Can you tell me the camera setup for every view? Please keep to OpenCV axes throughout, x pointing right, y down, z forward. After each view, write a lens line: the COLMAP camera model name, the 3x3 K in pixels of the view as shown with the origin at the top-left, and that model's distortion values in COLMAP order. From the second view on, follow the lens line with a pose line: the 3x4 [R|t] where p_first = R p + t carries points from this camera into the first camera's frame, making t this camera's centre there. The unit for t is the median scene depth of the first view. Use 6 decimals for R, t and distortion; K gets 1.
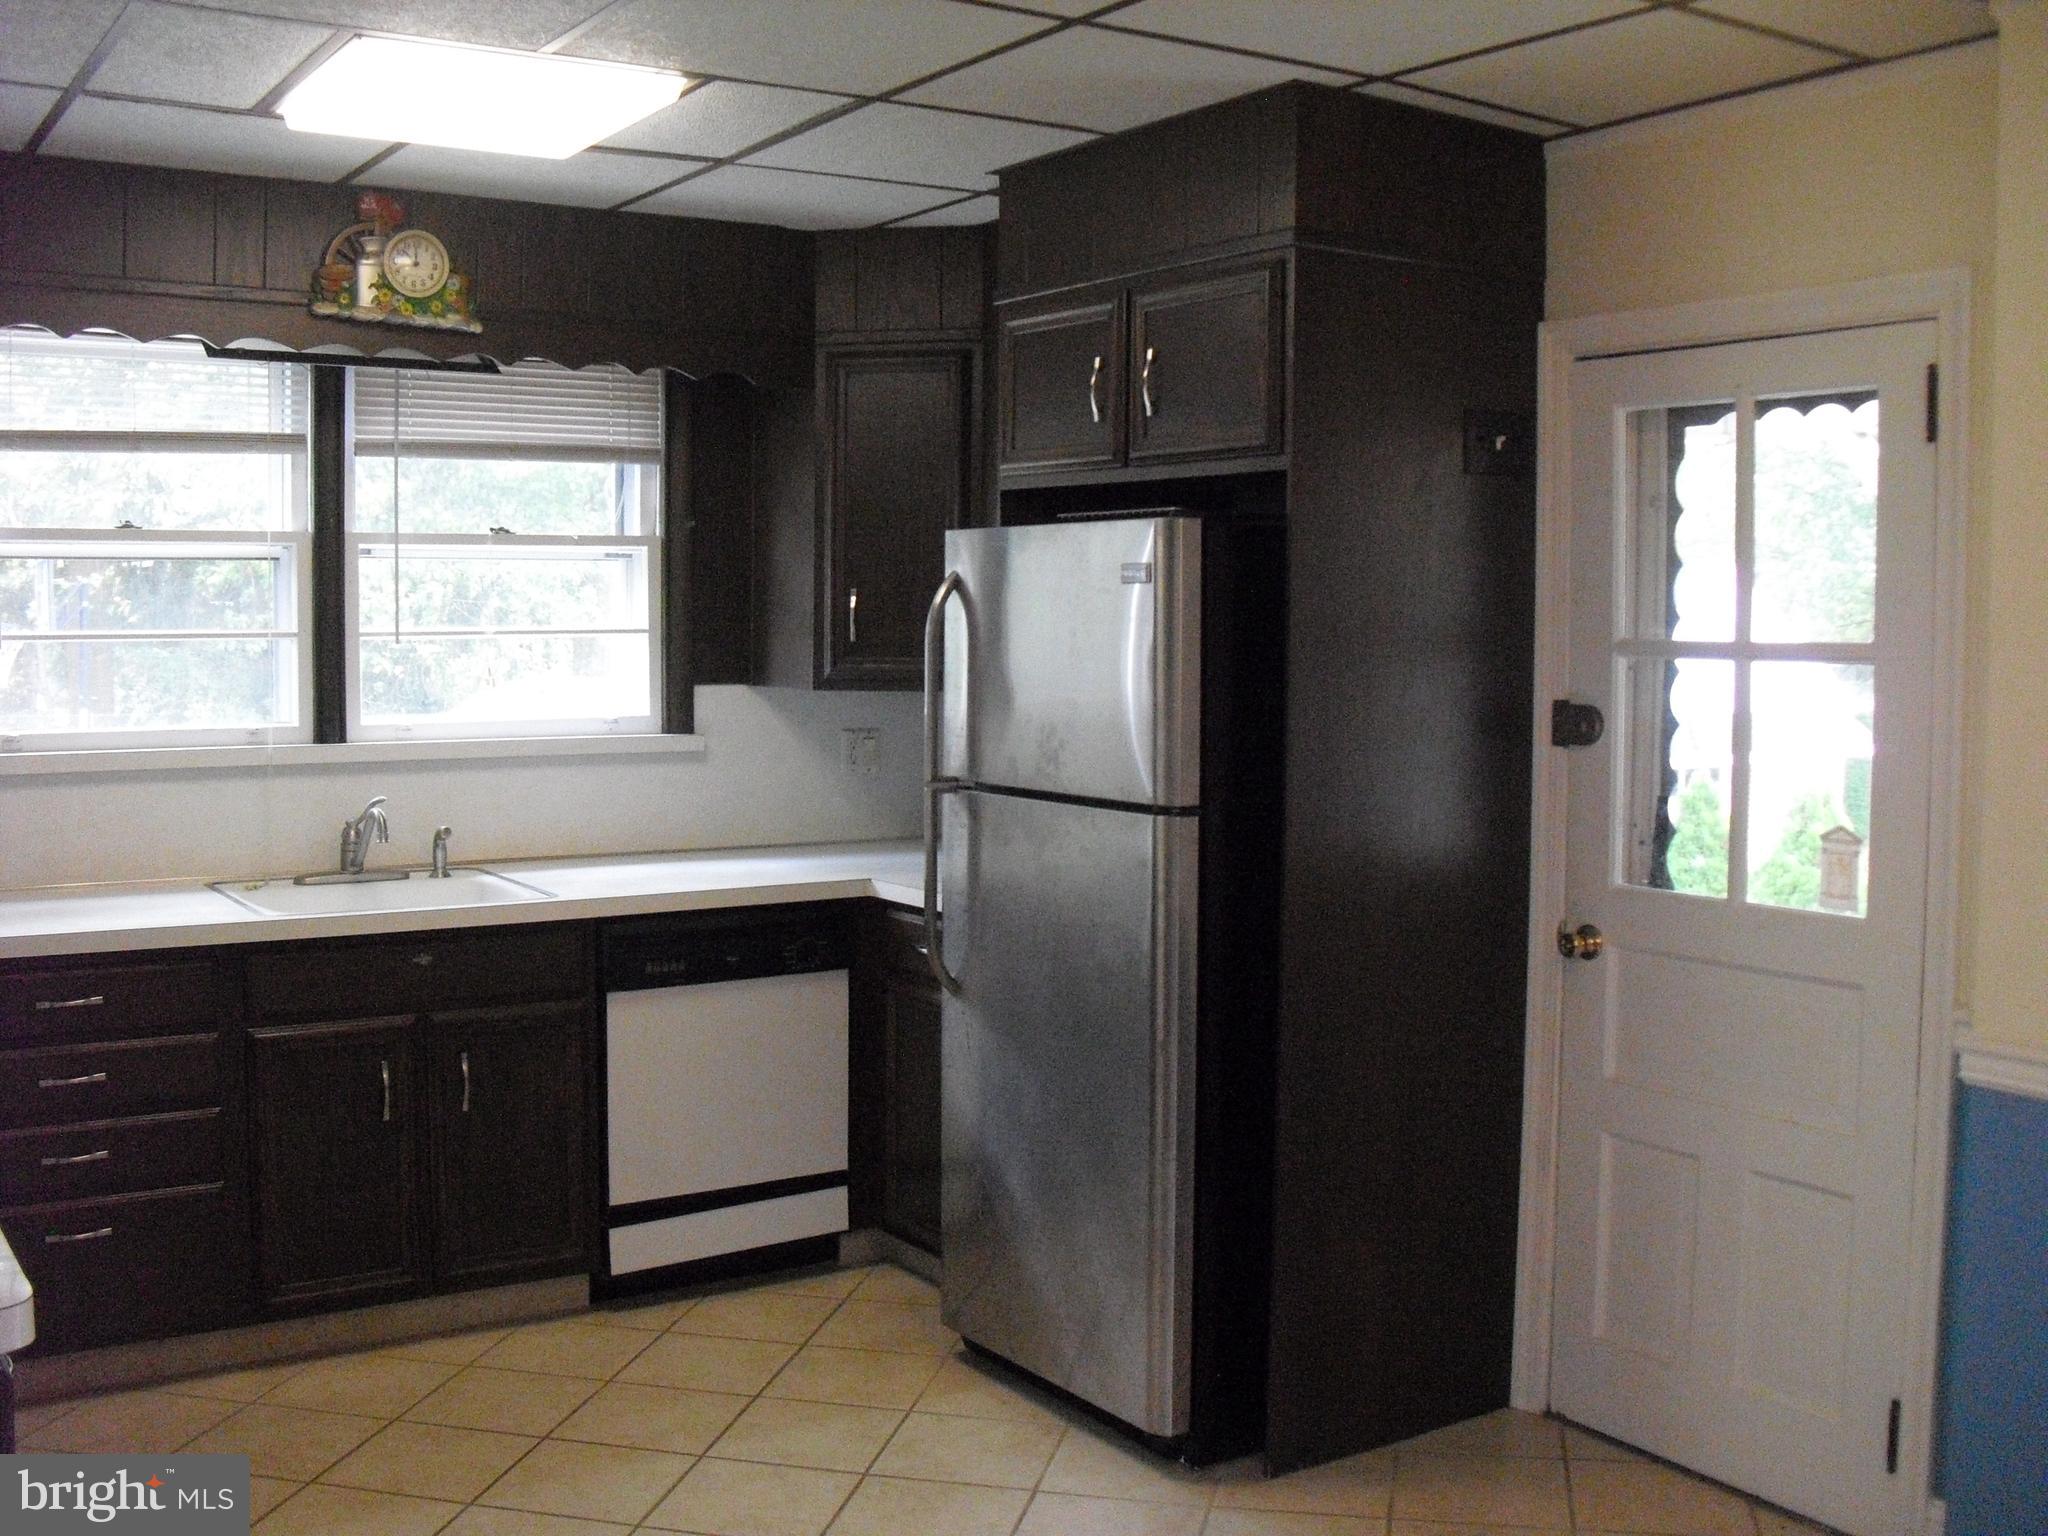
lens RADIAL K [[2151.9, 0, 1017.9], [0, 2151.9, 767.7], [0, 0, 1]] dist [-0.116279, 0.000000]
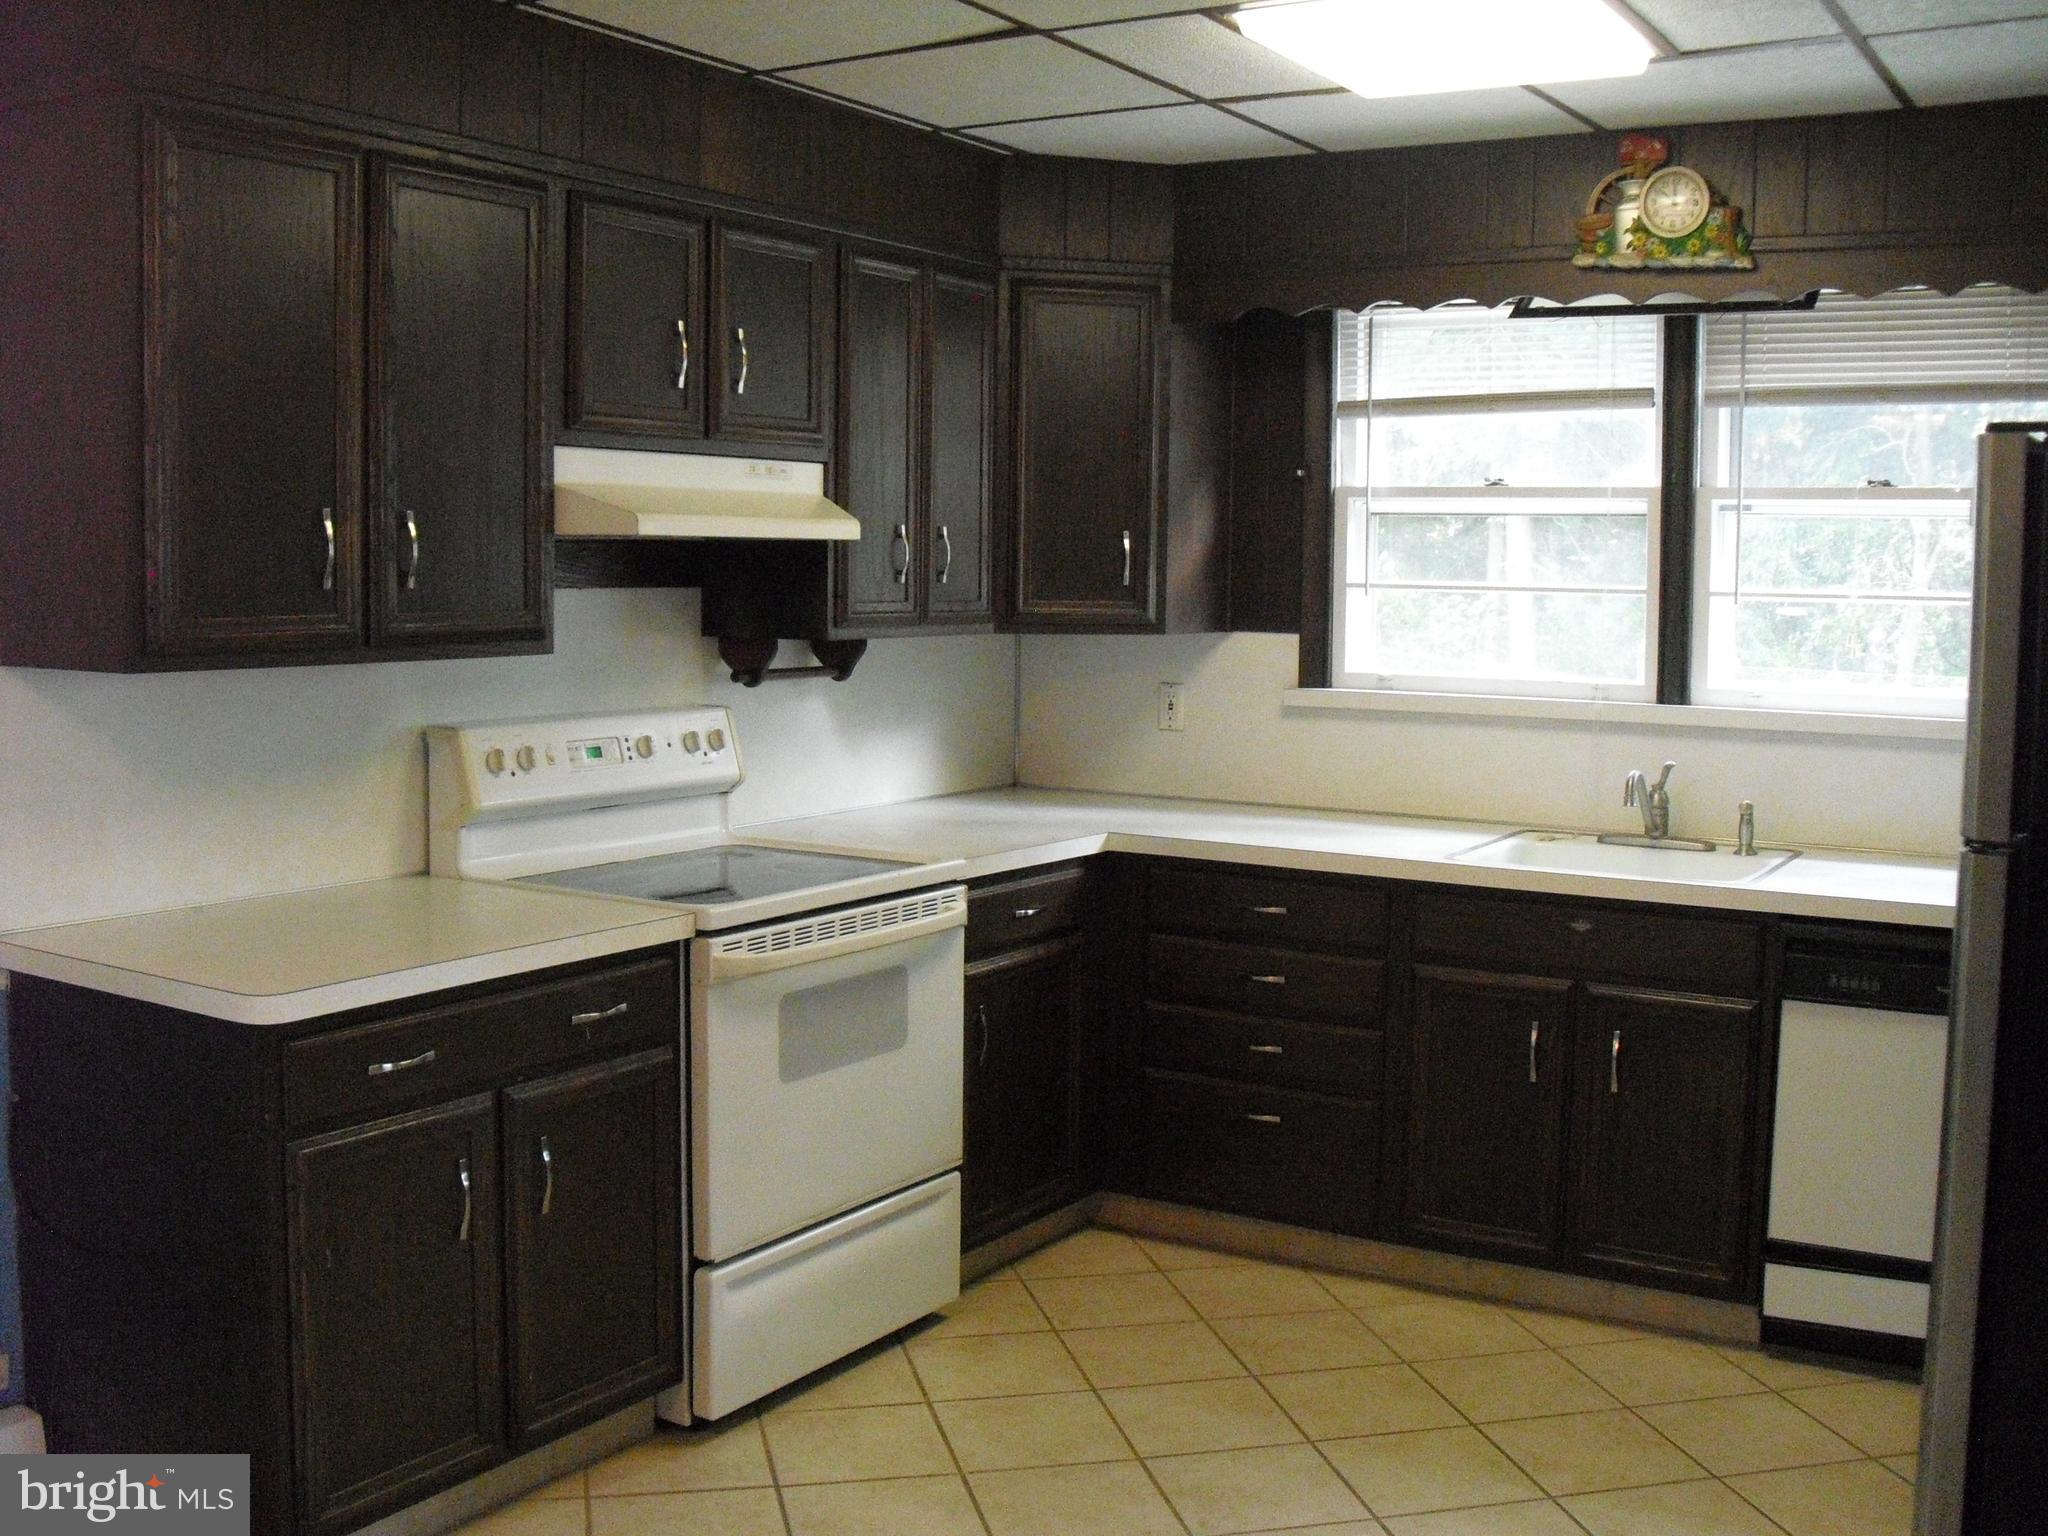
lens RADIAL K [[2151.9, 0, 1019.1], [0, 2151.9, 761.8], [0, 0, 1]] dist [-0.116279, 0.000000]
pose [[0.430019, 0.085522, -0.898760, 0.450872], [-0.077171, 0.995342, 0.057789, -0.019705], [0.899515, 0.044508, 0.434616, 0.327128]]
